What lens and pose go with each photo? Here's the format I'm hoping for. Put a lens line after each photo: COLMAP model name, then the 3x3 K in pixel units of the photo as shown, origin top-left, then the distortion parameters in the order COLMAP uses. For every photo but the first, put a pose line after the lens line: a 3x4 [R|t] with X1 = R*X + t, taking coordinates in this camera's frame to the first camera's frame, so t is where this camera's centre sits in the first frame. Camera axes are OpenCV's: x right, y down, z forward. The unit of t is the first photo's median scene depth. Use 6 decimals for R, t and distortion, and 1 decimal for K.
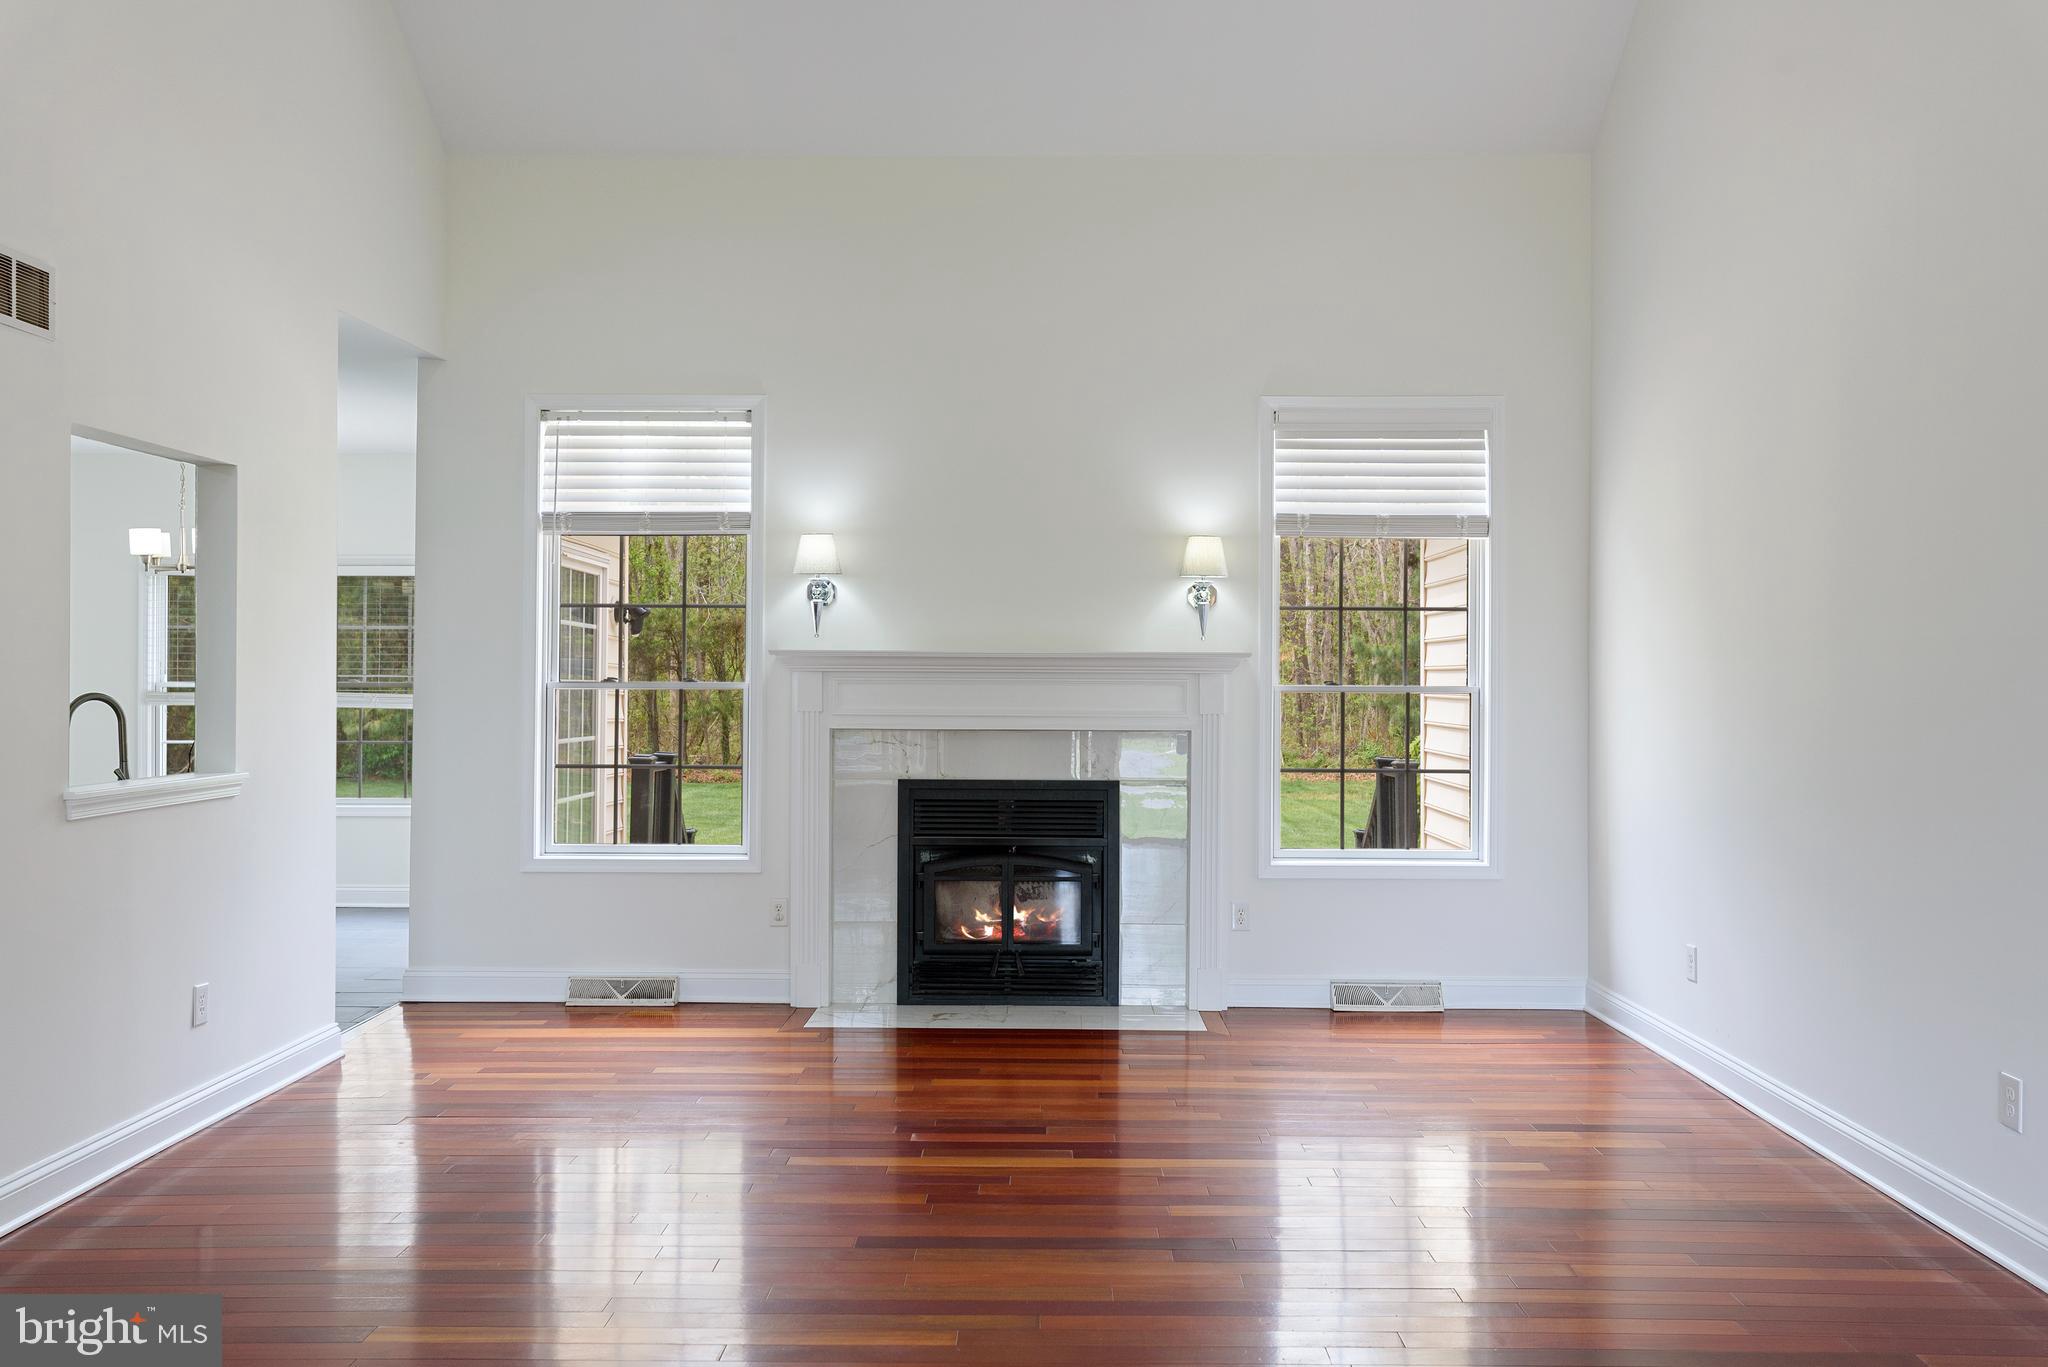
lens RADIAL K [[1636.9, 0, 1025.8], [0, 1636.9, 683.4], [0, 0, 1]] dist [-0.037479, -0.004322]
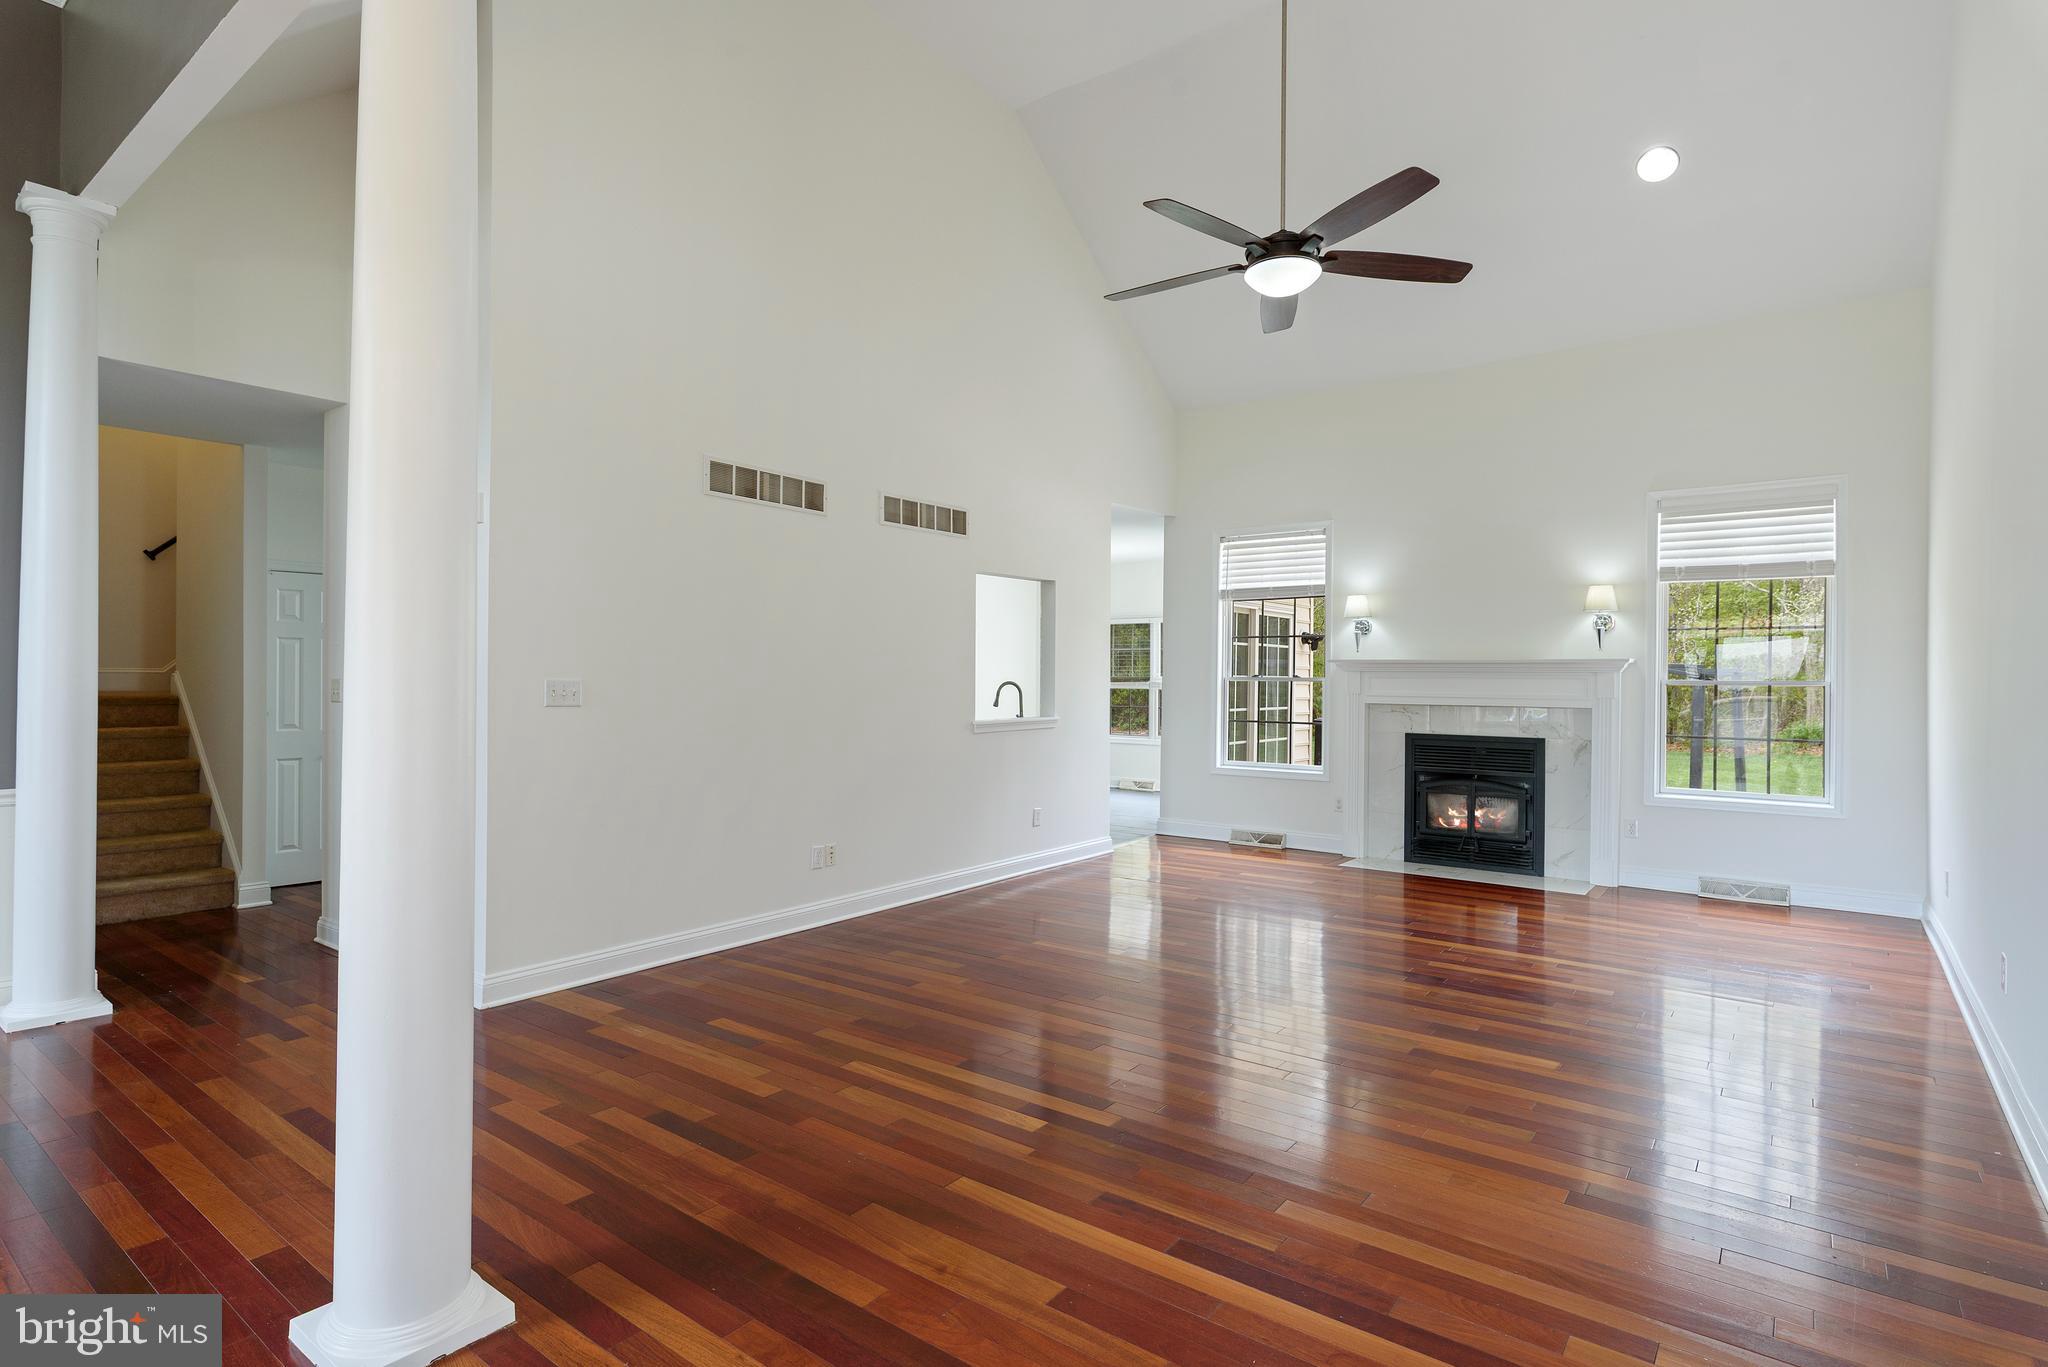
lens RADIAL K [[1038.3, 0, 1003.6], [0, 1038.3, 673.3], [0, 0, 1]] dist [-0.001717, -0.000735]
pose [[0.792709, -0.000507, -0.609600, 0.258925], [-0.000952, 0.999997, -0.002069, -0.002231], [0.609599, 0.002221, 0.792707, -0.145138]]
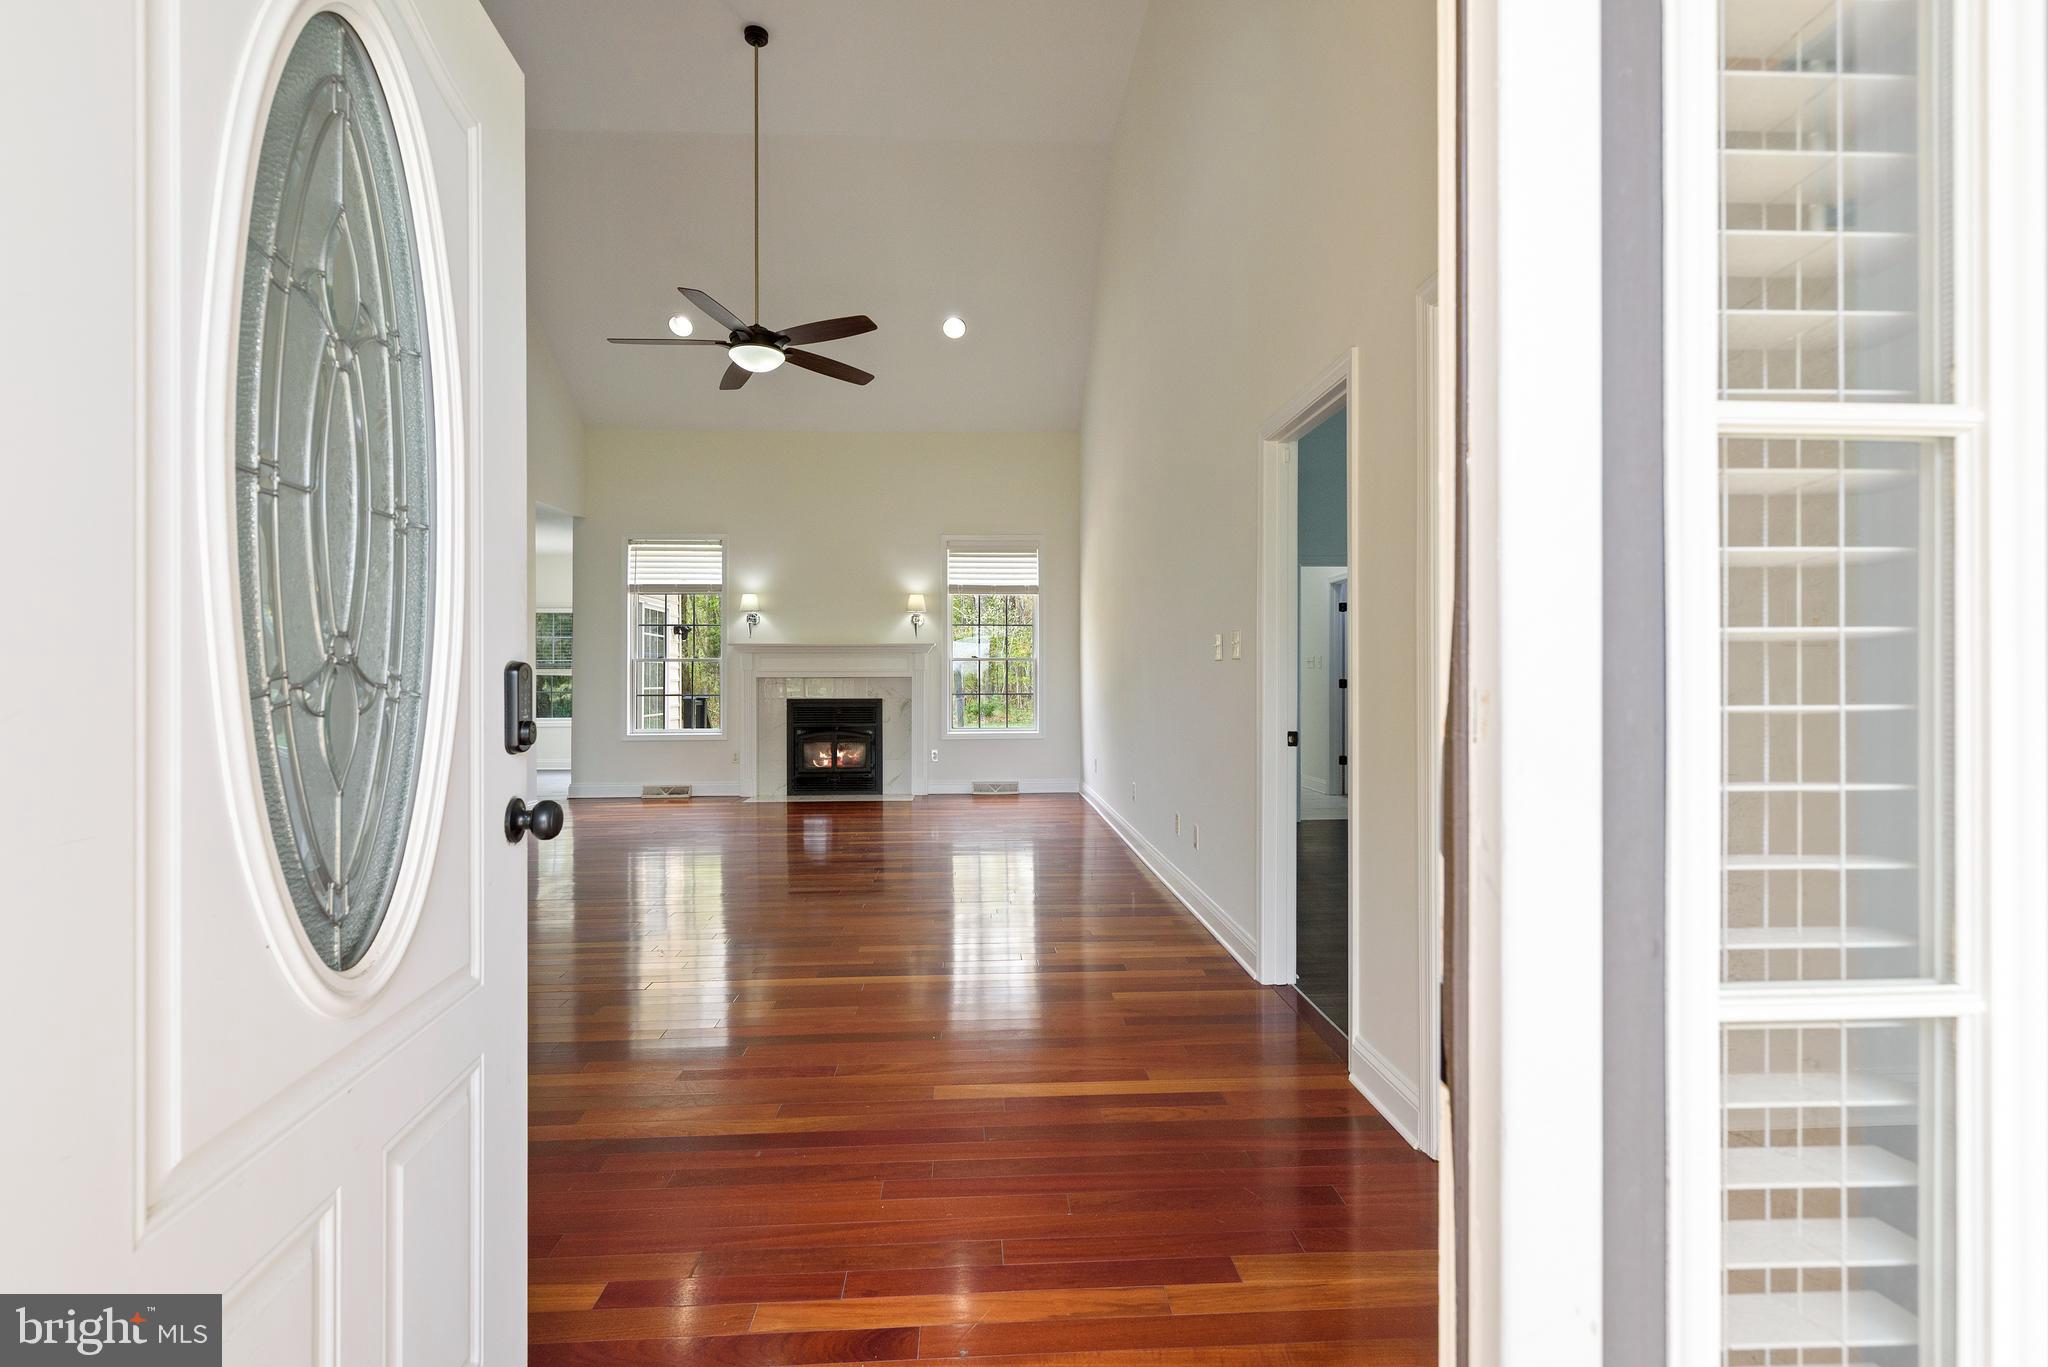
lens RADIAL K [[968.8, 0, 1020.7], [0, 968.8, 674.4], [0, 0, 1]] dist [-0.004449, -0.000264]
pose [[0.997574, -0.007130, 0.069246, 0.159238], [0.007123, 0.999975, 0.000357, 0.025735], [-0.069247, 0.000137, 0.997600, -0.400969]]
